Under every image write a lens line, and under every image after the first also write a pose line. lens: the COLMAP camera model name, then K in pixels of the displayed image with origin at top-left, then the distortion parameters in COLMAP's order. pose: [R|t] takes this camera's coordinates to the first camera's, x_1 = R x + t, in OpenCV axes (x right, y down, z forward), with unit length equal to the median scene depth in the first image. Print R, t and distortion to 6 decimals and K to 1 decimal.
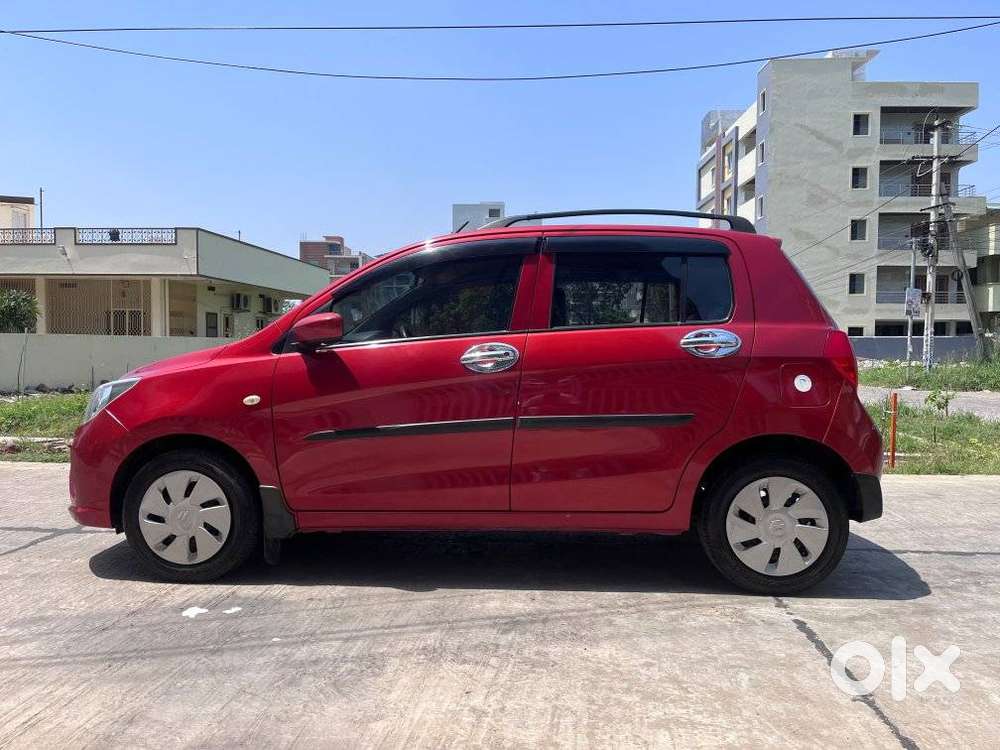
lens RADIAL K [[757.9, 0, 493.7], [0, 757.9, 379.0], [0, 0, 1]] dist [0.086455, -0.115822]
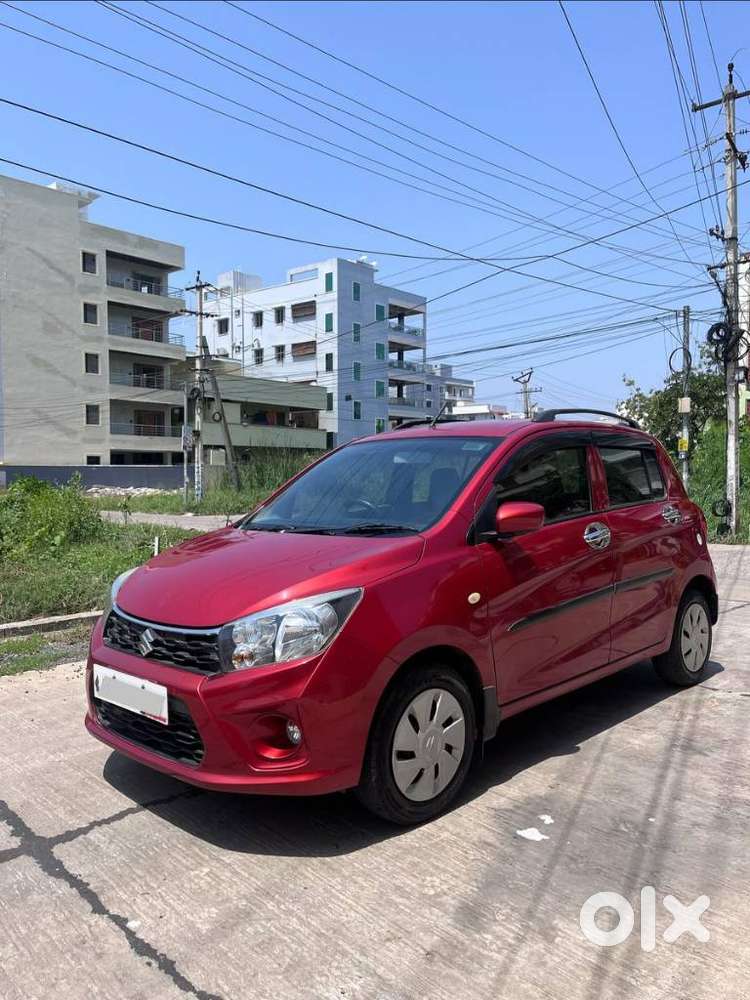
lens RADIAL K [[757.9, 0, 375.1], [0, 757.9, 499.8], [0, 0, 1]] dist [0.086455, -0.115822]
pose [[0.647514, -0.032916, 0.761343, -1.097979], [0.036135, 0.999269, 0.012469, -0.107349], [-0.761197, 0.019437, 0.648230, 0.490514]]
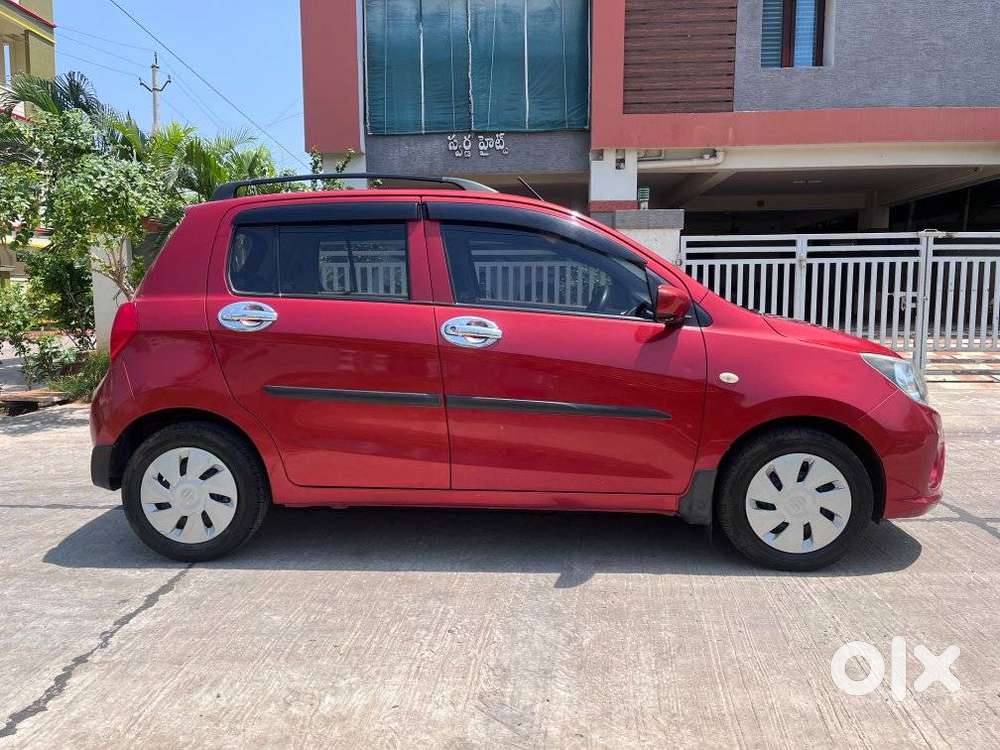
lens RADIAL K [[757.9, 0, 497.4], [0, 757.9, 383.5], [0, 0, 1]] dist [0.086455, -0.115822]
pose [[-0.999873, 0.002897, -0.015670, 0.010743], [0.000435, 0.987929, 0.154908, -0.125564], [0.015930, 0.154882, -0.987805, 2.399687]]
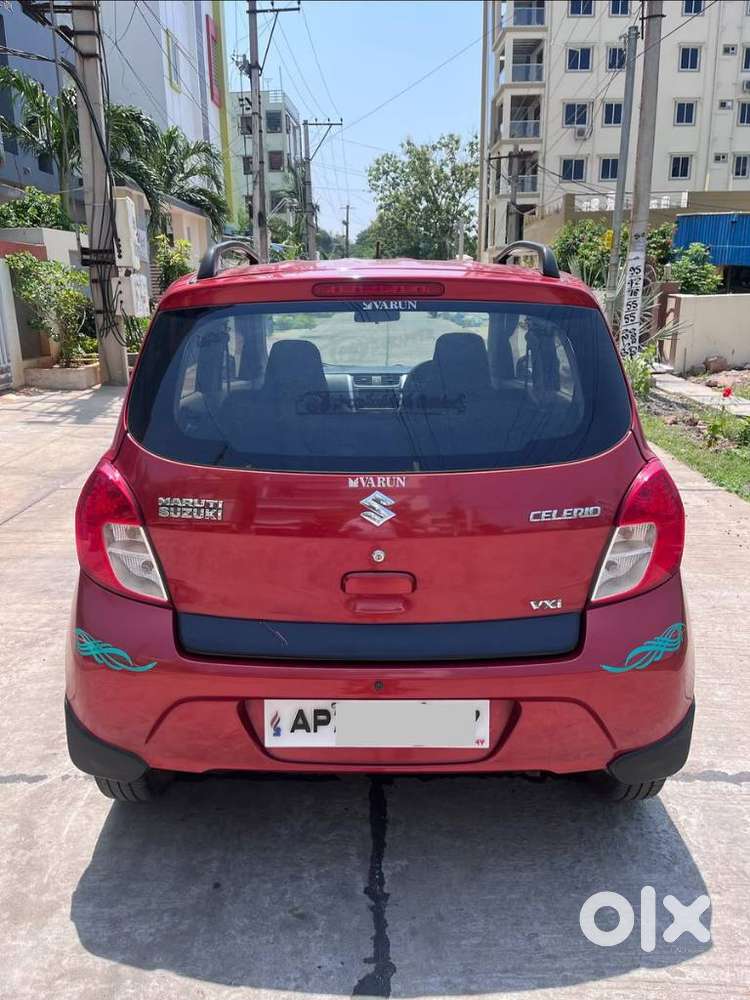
lens RADIAL K [[757.9, 0, 368.5], [0, 757.9, 505.8], [0, 0, 1]] dist [0.086455, -0.115822]
pose [[0.060463, 0.278594, -0.958504, 1.016659], [-0.028943, 0.960346, 0.277304, -0.197184], [0.997751, 0.010975, 0.066129, 1.148067]]
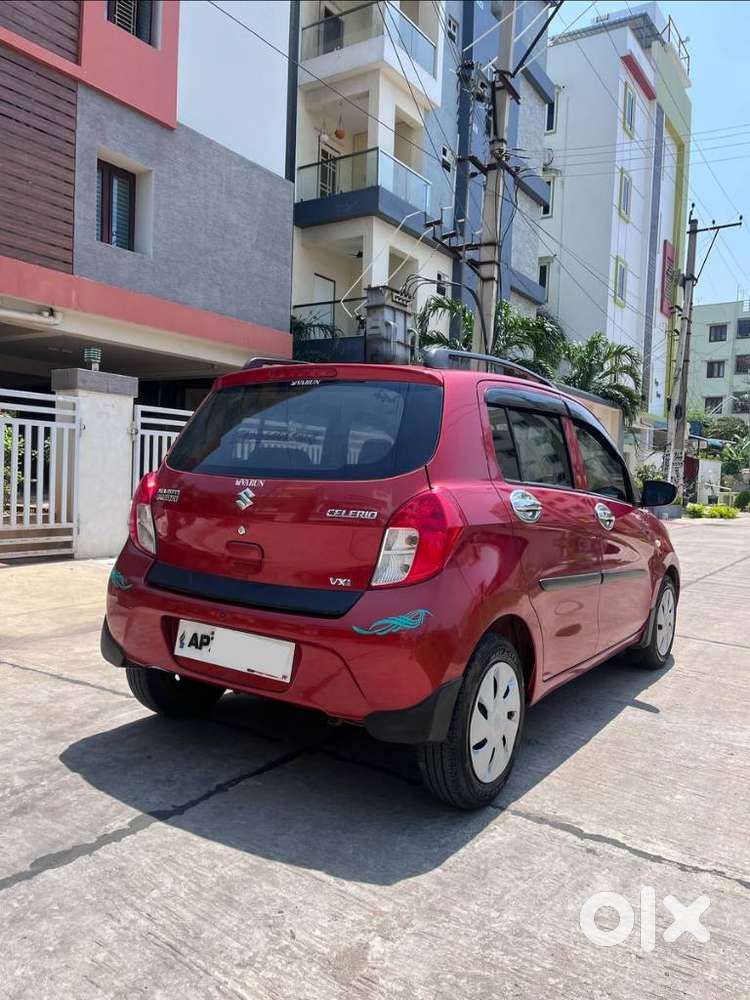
lens RADIAL K [[757.9, 0, 372.3], [0, 757.9, 504.6], [0, 0, 1]] dist [0.086455, -0.115822]
pose [[-0.495743, 0.015628, -0.868328, 1.153341], [-0.075210, 0.995309, 0.060852, -0.101733], [0.865206, 0.095474, -0.492243, 1.715697]]
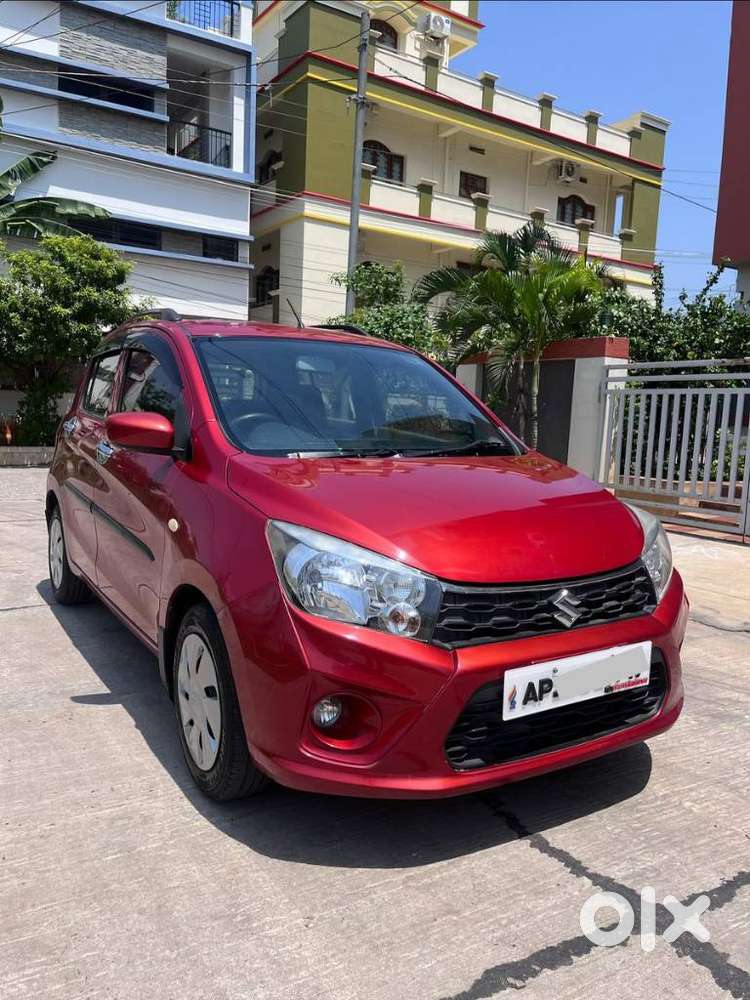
lens RADIAL K [[757.9, 0, 366.7], [0, 757.9, 501.6], [0, 0, 1]] dist [0.086455, -0.115822]
pose [[-0.574553, -0.120918, 0.809486, -1.017839], [-0.004339, 0.989463, 0.144722, -0.124060], [-0.818456, 0.079638, -0.569024, 1.767253]]
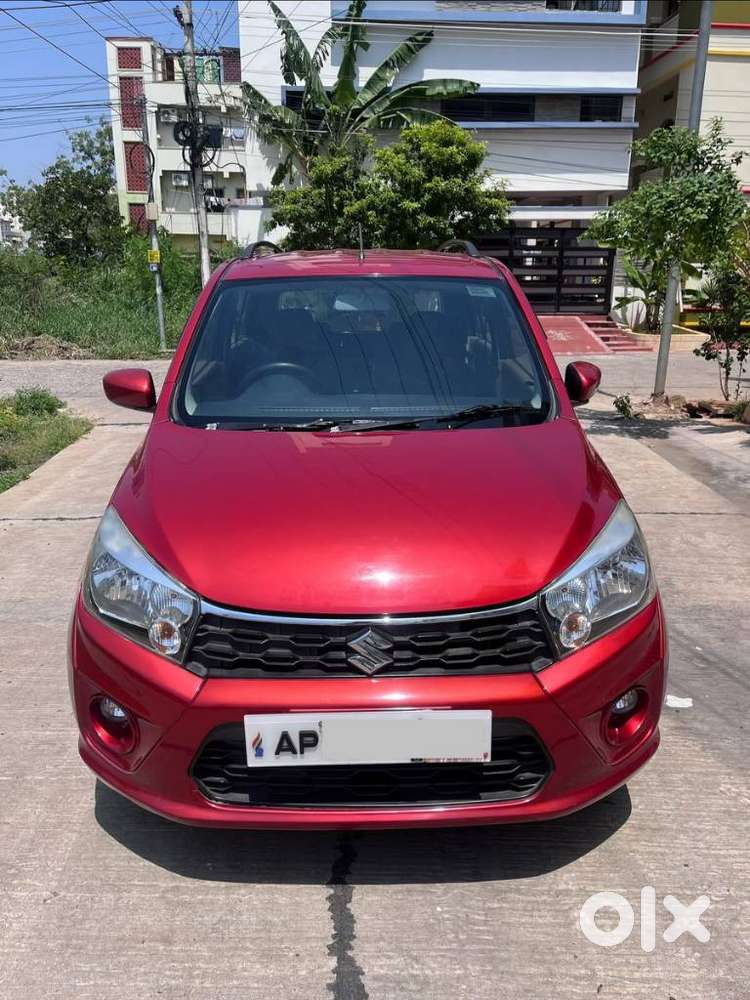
lens RADIAL K [[757.9, 0, 369.4], [0, 757.9, 500.2], [0, 0, 1]] dist [0.086455, -0.115822]
pose [[-0.082283, -0.282963, 0.955595, -1.077320], [0.037823, 0.957269, 0.286715, -0.193601], [-0.995891, 0.059736, -0.068065, 1.297172]]
